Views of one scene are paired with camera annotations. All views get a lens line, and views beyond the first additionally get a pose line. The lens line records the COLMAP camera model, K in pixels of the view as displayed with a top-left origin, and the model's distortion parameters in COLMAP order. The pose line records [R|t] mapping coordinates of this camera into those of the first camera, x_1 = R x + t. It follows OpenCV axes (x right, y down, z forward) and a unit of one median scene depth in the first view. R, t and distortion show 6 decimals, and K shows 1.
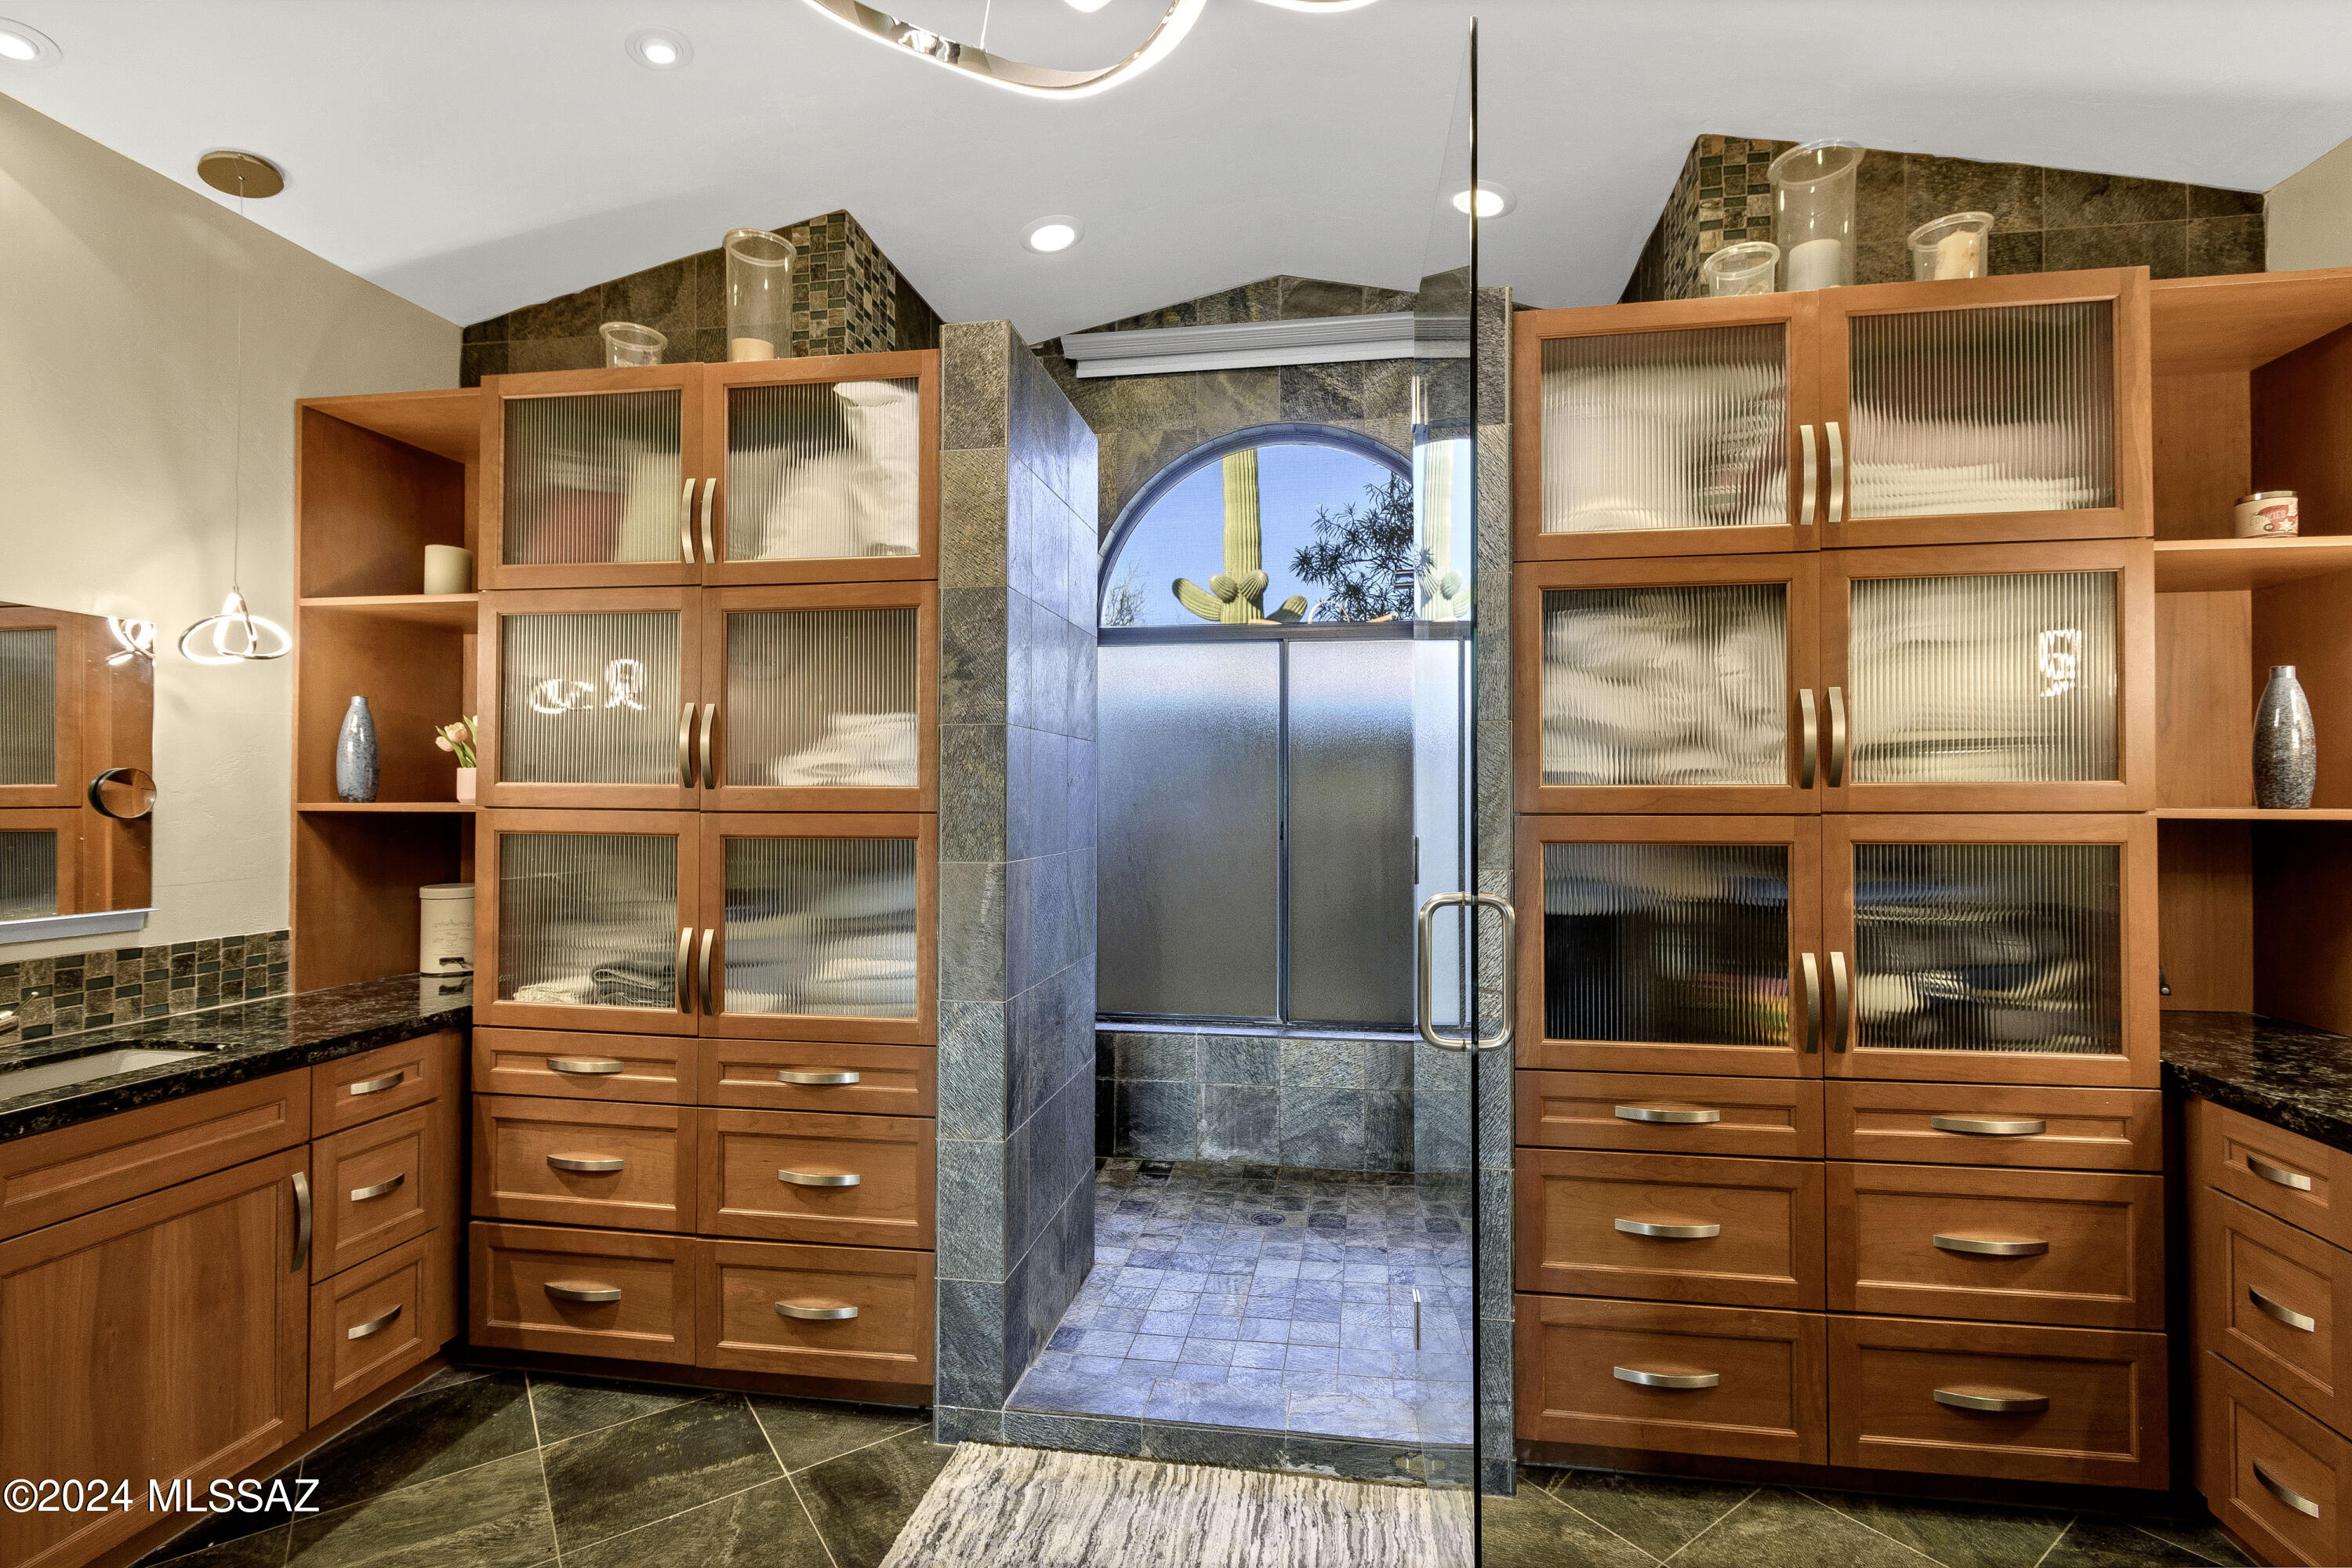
lens RADIAL K [[1083.3, 0, 1214.1], [0, 1083.3, 774.3], [0, 0, 1]] dist [-0.004171, -0.000046]
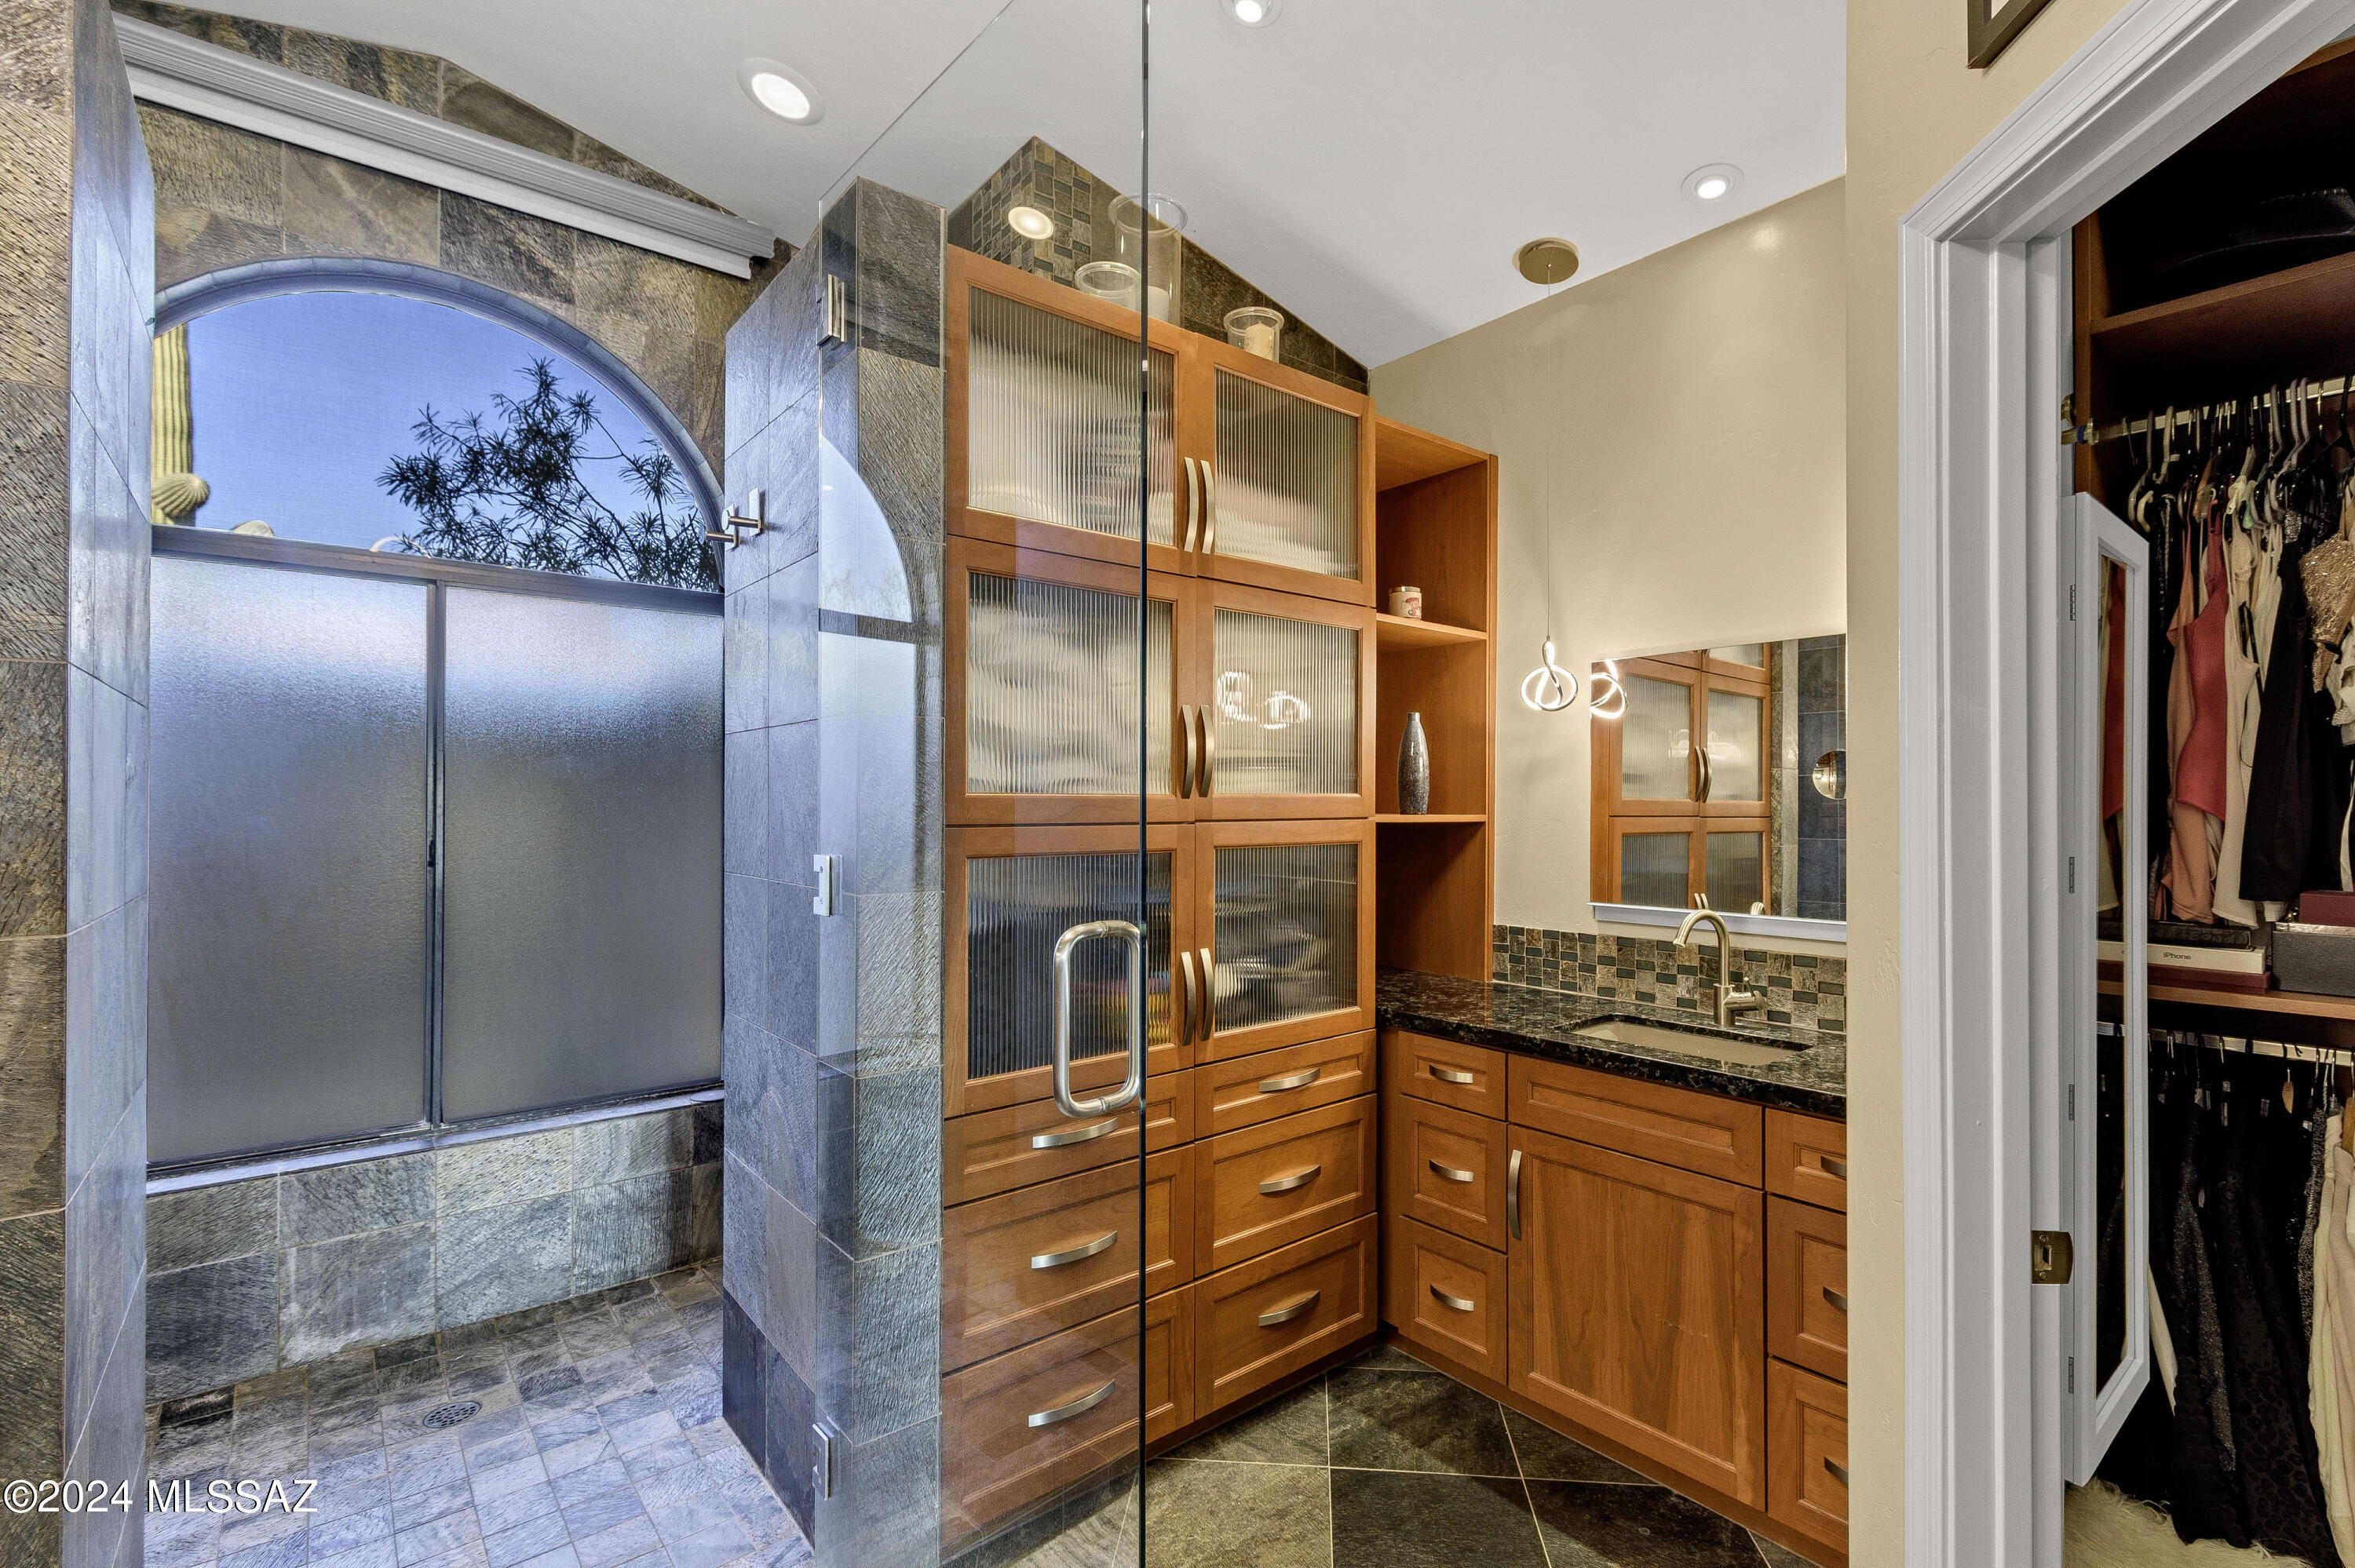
lens RADIAL K [[1084.5, 0, 1181.9], [0, 1084.5, 797.3], [0, 0, 1]] dist [-0.004171, -0.000046]
pose [[0.650096, 0.005541, 0.759832, -0.254761], [-0.015974, 0.999852, 0.006376, 0.005163], [-0.759685, -0.016283, 0.650088, 0.292123]]
